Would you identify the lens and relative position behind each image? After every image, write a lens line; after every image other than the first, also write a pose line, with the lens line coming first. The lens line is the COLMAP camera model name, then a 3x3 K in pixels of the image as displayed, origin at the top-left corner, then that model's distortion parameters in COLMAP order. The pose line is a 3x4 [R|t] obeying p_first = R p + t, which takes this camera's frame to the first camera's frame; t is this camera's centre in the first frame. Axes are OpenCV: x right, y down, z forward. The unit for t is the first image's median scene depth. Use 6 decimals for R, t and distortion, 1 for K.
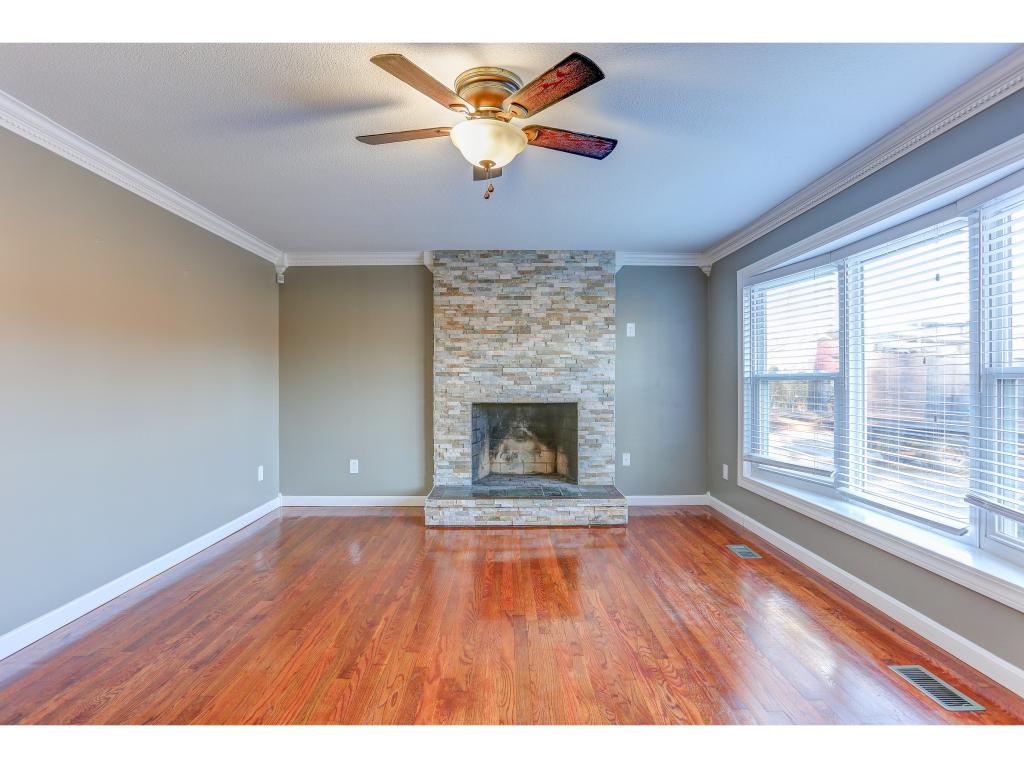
lens RADIAL K [[537.1, 0, 510.5], [0, 537.1, 382.7], [0, 0, 1]] dist [-0.062143, 0.042283]
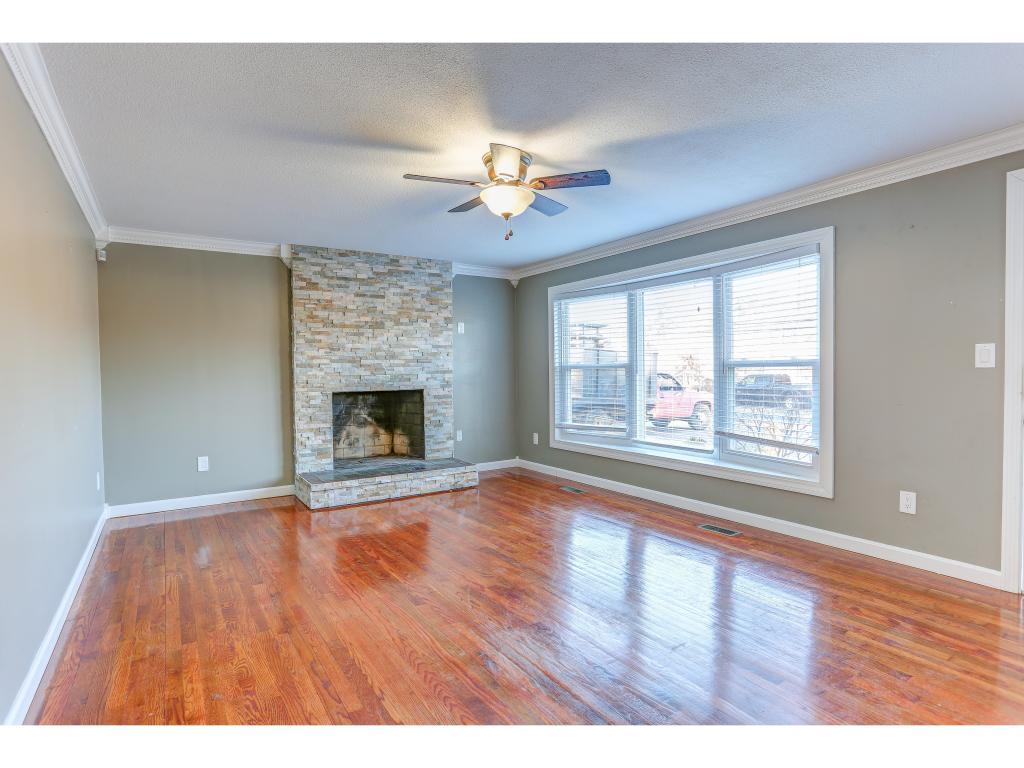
lens RADIAL K [[537.1, 0, 510.5], [0, 537.1, 382.7], [0, 0, 1]] dist [-0.062143, 0.042283]
pose [[0.841080, -0.021247, 0.540494, -0.346494], [0.011584, 0.999707, 0.021273, -0.000133], [-0.540787, -0.011631, 0.841079, -0.080538]]
